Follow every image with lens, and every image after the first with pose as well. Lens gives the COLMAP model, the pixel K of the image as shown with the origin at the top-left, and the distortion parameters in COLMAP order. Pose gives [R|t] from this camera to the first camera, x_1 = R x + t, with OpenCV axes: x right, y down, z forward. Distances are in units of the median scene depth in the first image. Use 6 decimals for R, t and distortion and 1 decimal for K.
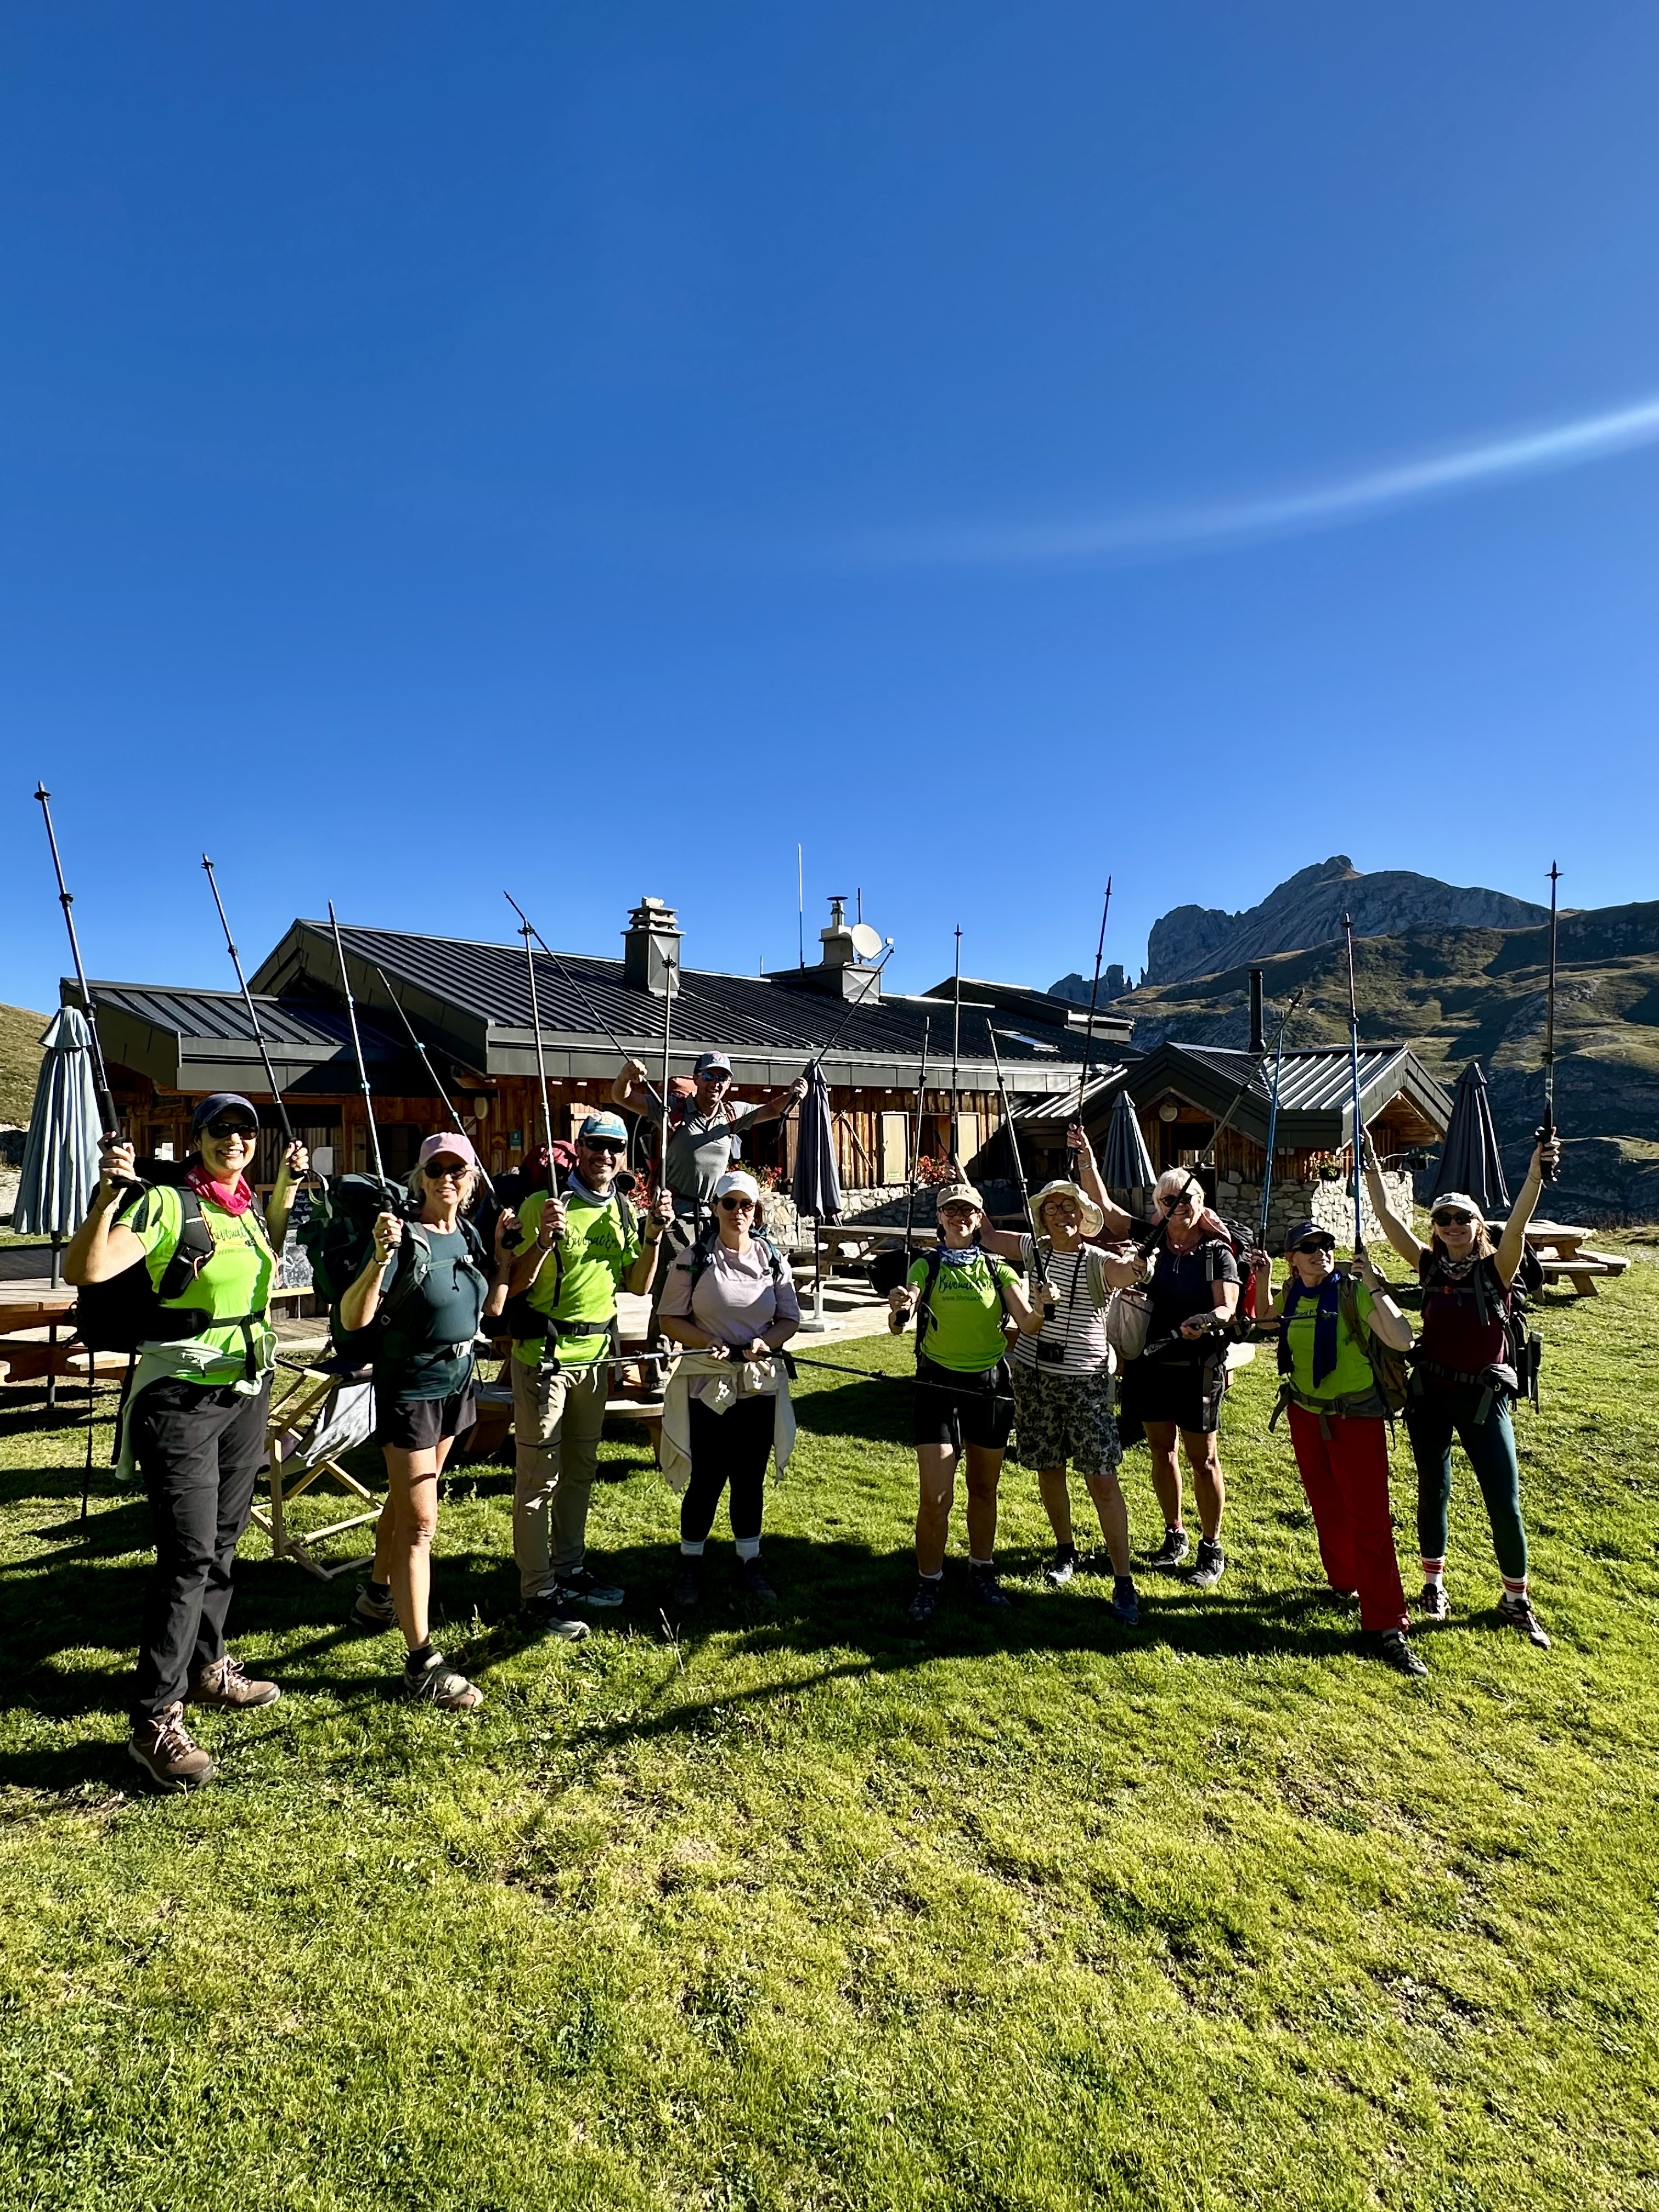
lens RADIAL K [[1112.7, 0, 830.9], [0, 1112.7, 1090.0], [0, 0, 1]] dist [-0.003173, 0.002678]
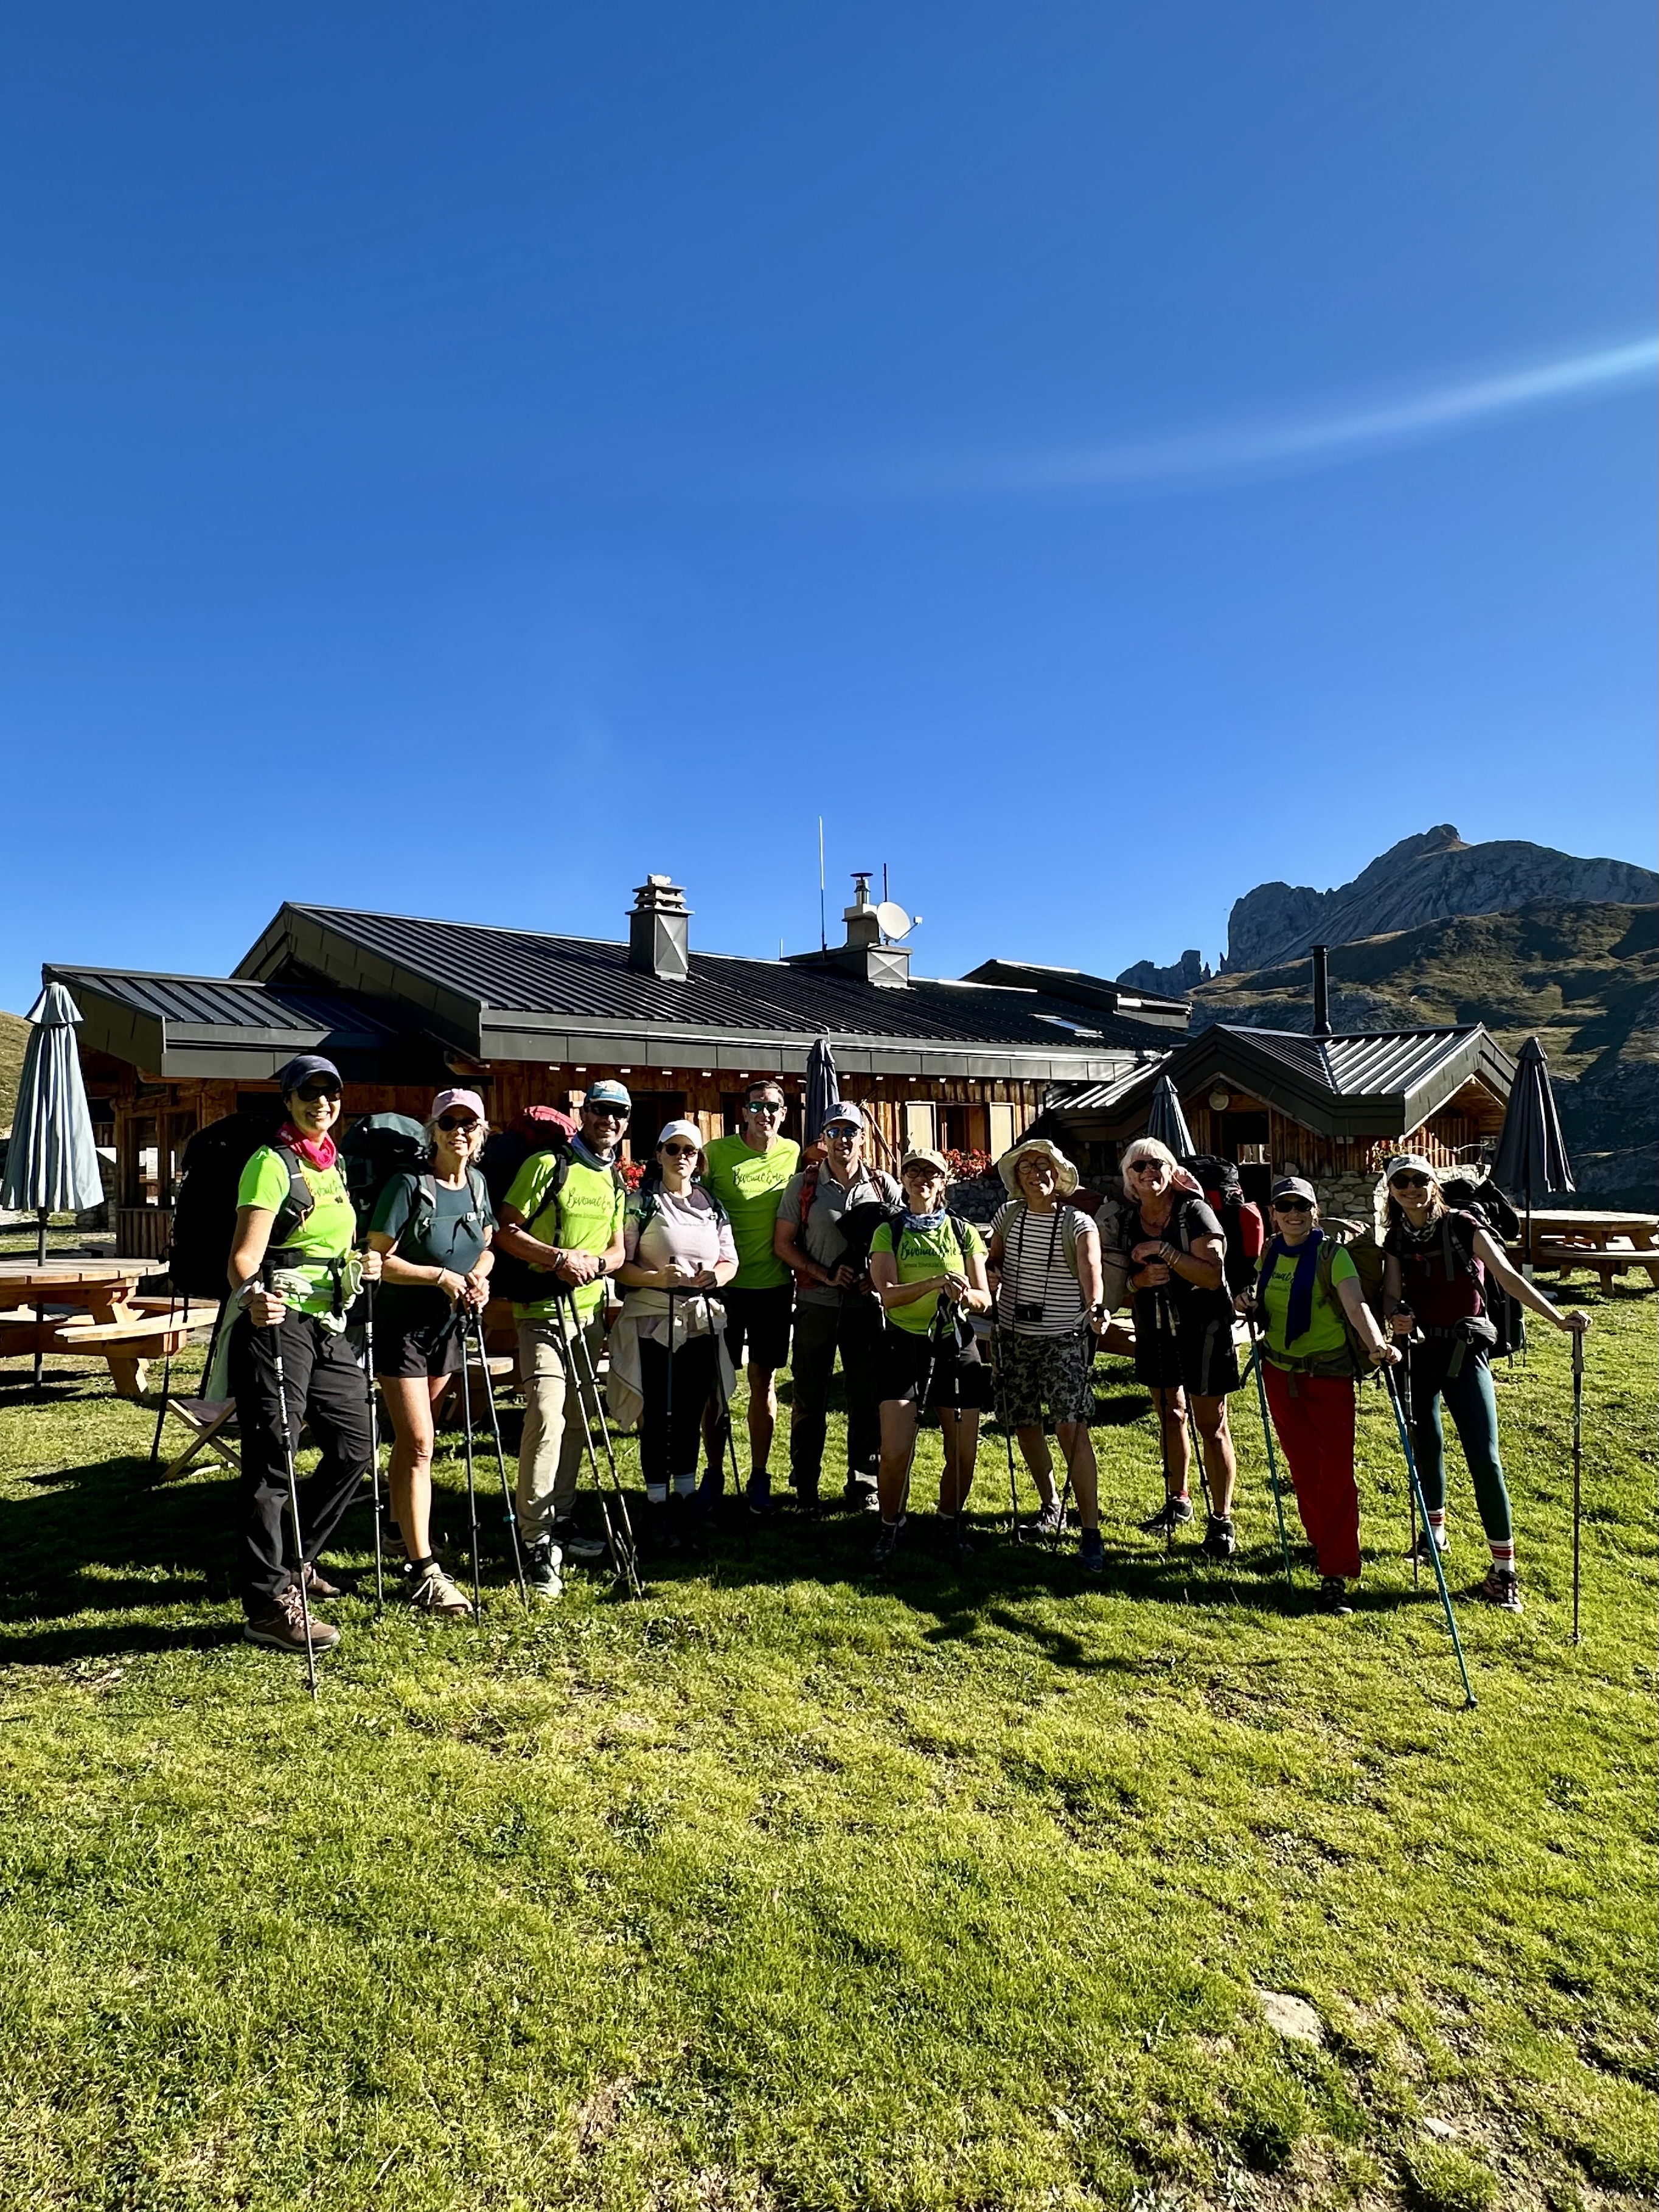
lens RADIAL K [[1234.9, 0, 836.6], [0, 1234.9, 1082.9], [0, 0, 1]] dist [-0.004571, 0.006127]
pose [[0.999473, -0.009147, -0.031157, 0.077910], [0.008884, 0.999924, -0.008562, 0.047979], [0.031233, 0.008281, 0.999478, -0.132026]]
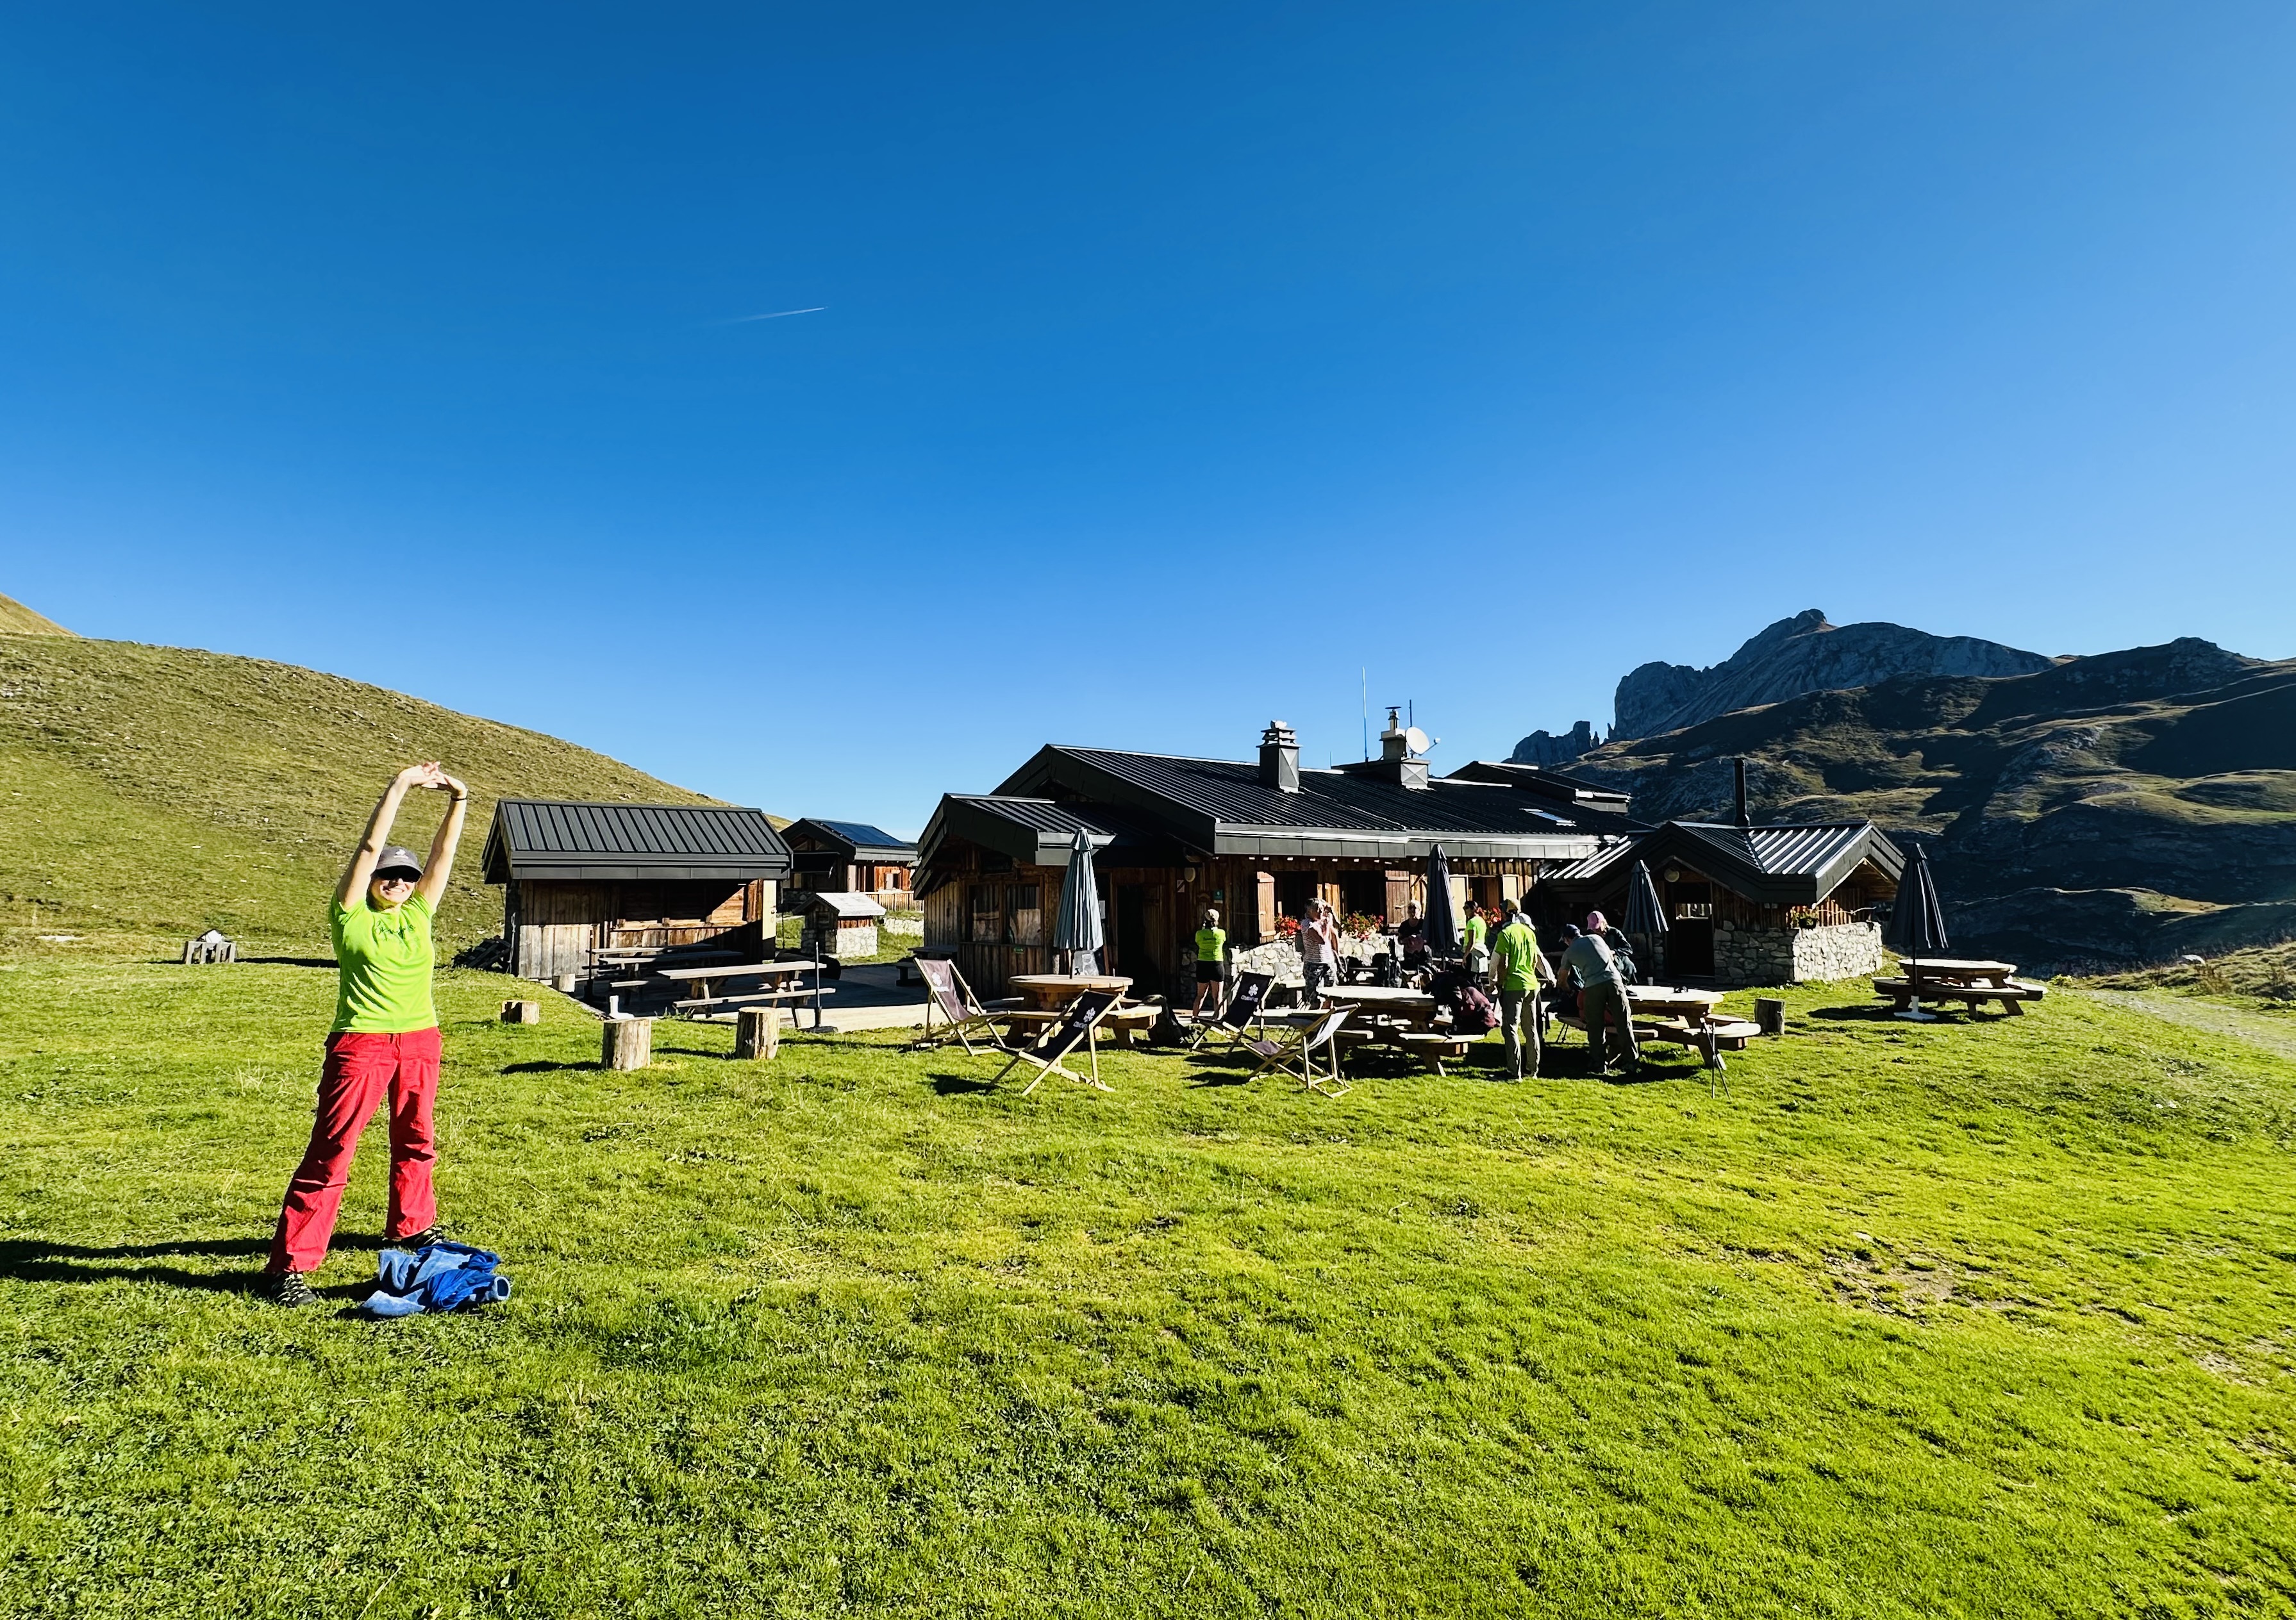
lens RADIAL K [[1030.9, 0, 1151.1], [0, 1030.9, 794.9], [0, 0, 1]] dist [-0.008755, 0.002543]
pose [[0.989226, -0.009983, -0.146053, -0.497400], [0.003223, 0.998916, -0.046445, -0.078594], [0.146358, 0.045473, 0.988186, -1.138082]]
